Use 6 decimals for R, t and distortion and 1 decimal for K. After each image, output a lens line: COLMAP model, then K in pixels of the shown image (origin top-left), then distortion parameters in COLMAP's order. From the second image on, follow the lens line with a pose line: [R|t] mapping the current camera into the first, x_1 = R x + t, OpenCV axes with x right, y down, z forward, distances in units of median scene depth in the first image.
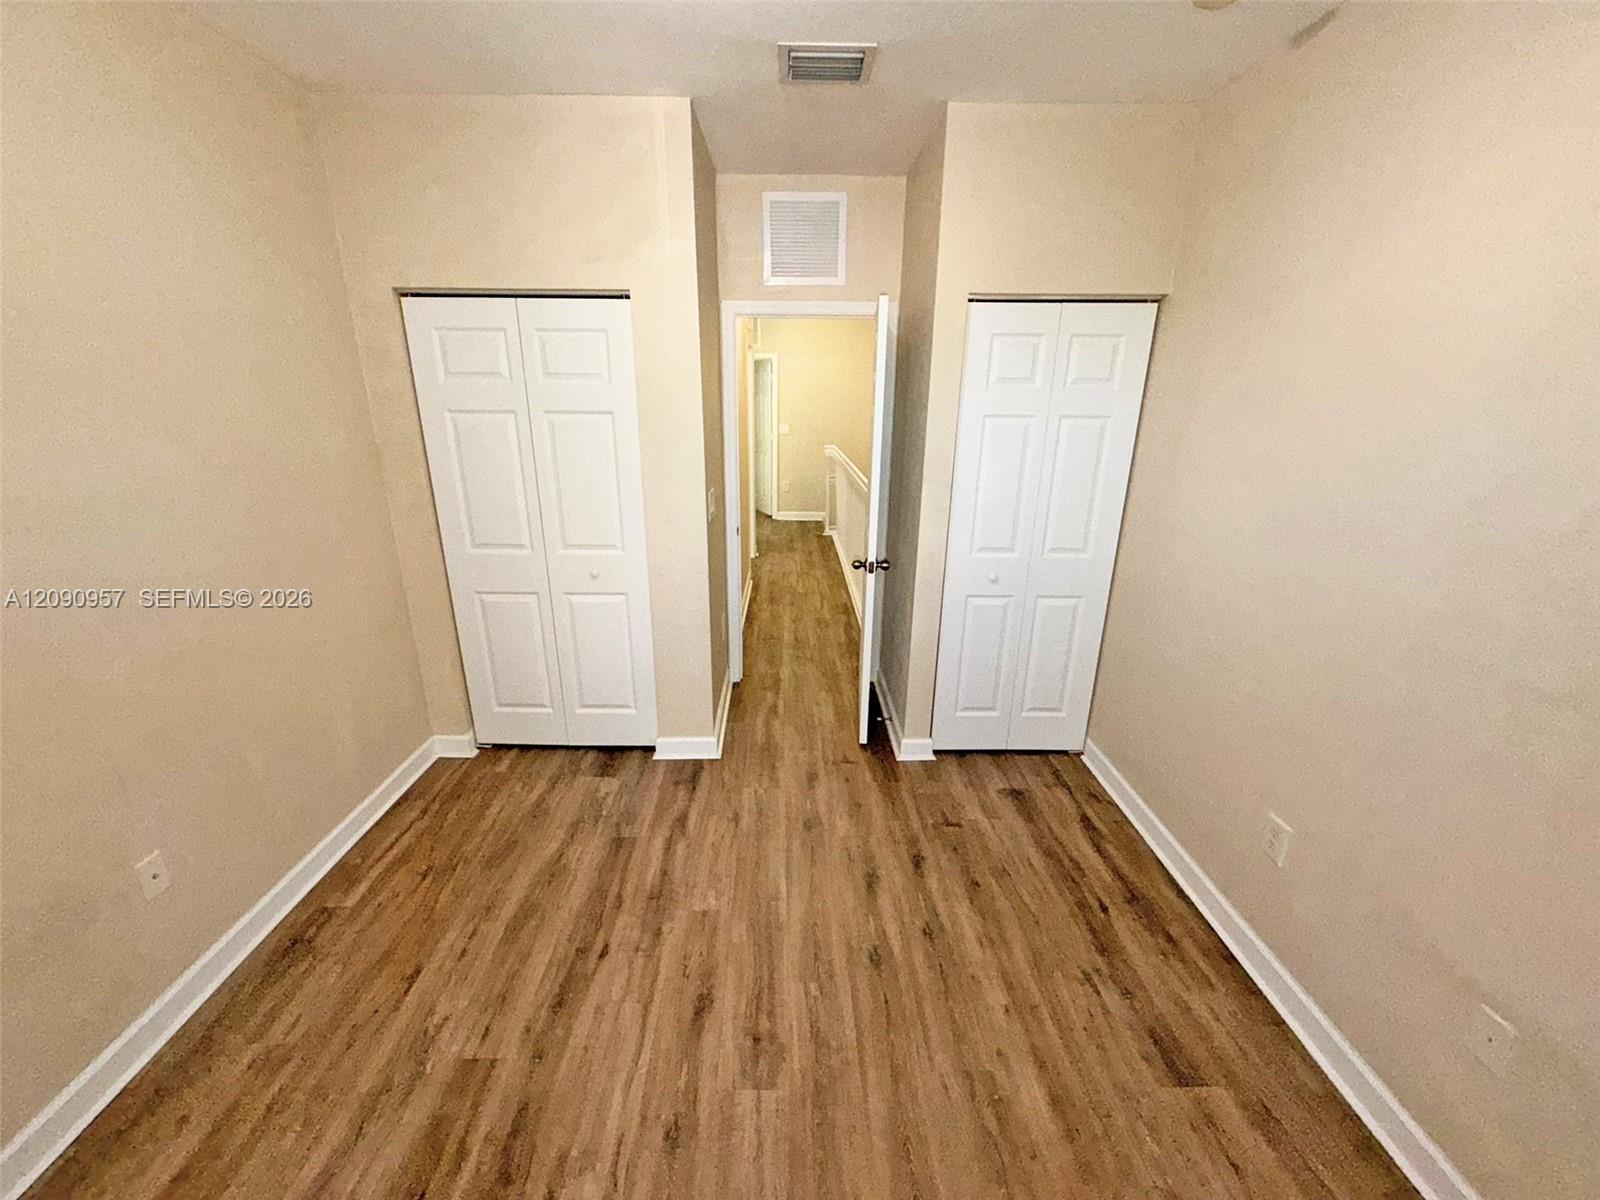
lens RADIAL K [[630.2, 0, 800.0], [0, 630.2, 600.0], [0, 0, 1]] dist [0.001610, 0.000200]
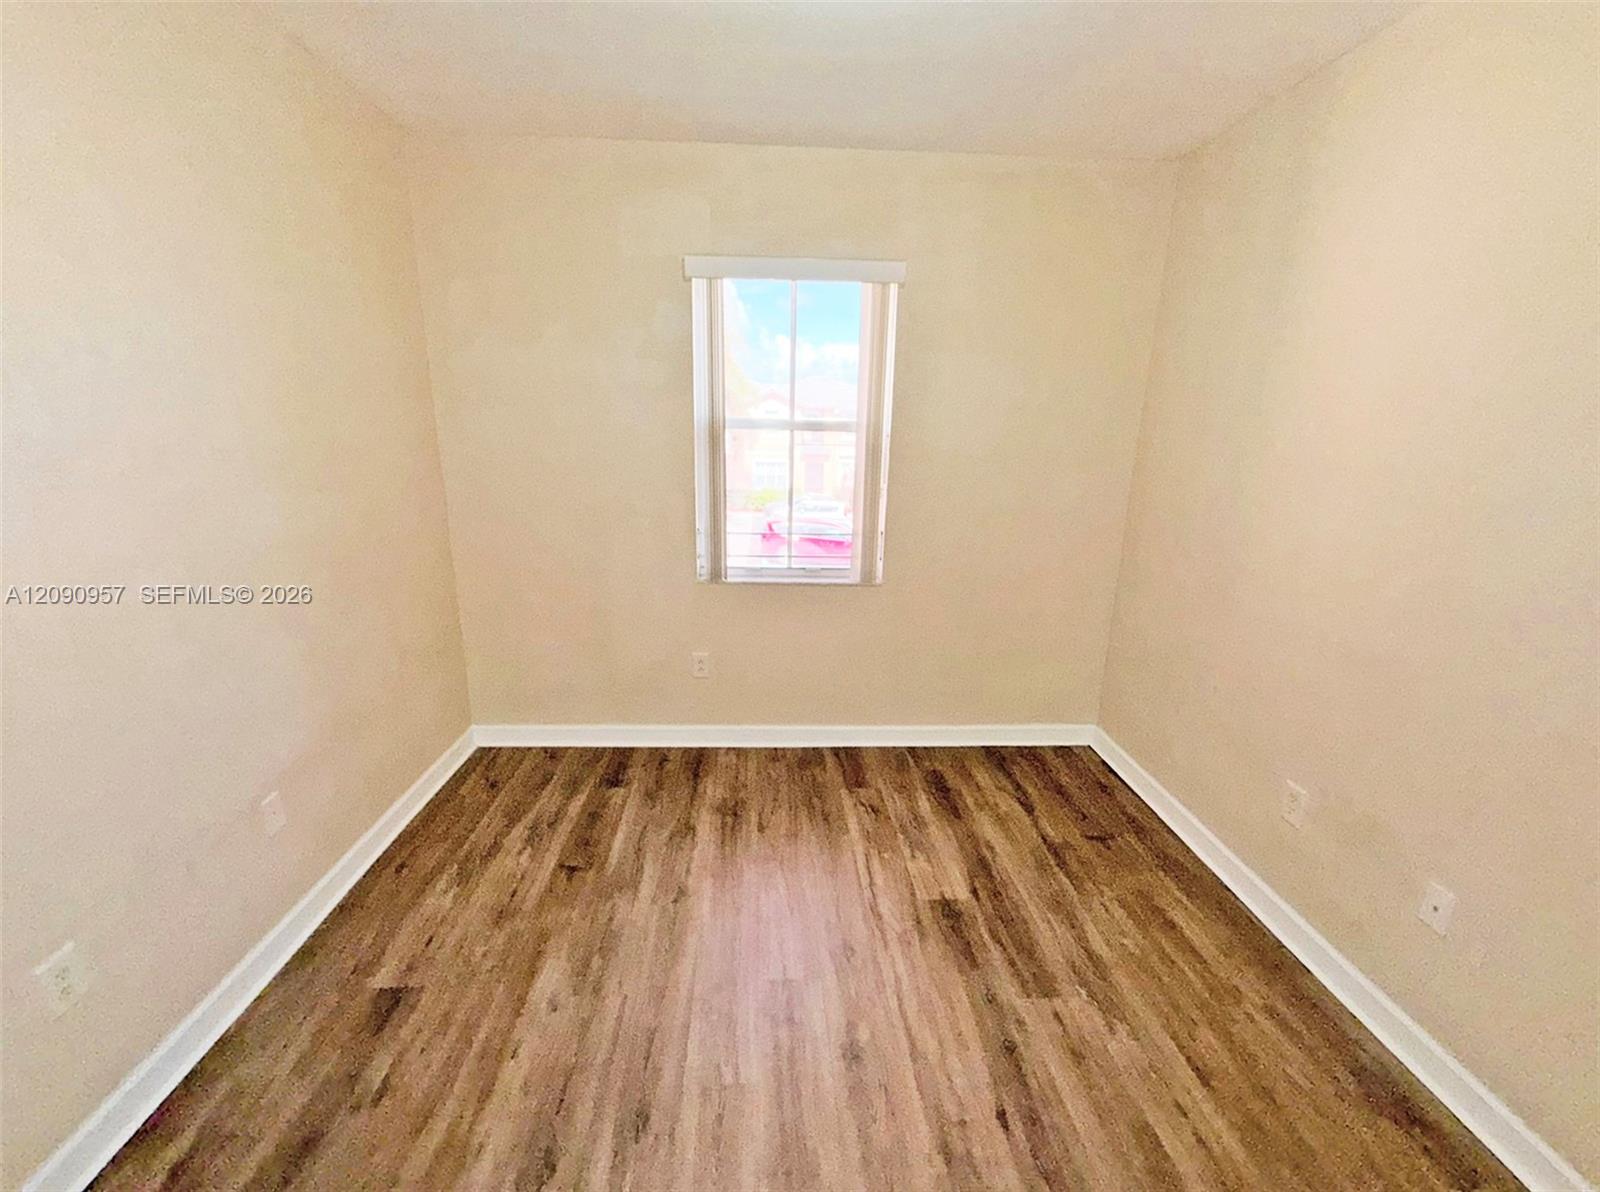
lens RADIAL K [[630.2, 0, 800.0], [0, 630.2, 596.0], [0, 0, 1]] dist [0.001610, 0.000200]
pose [[-0.999011, -0.015882, -0.041519, -0.030992], [-0.036471, 0.826826, 0.561274, -0.413099], [0.025415, 0.562234, -0.826588, 1.407035]]
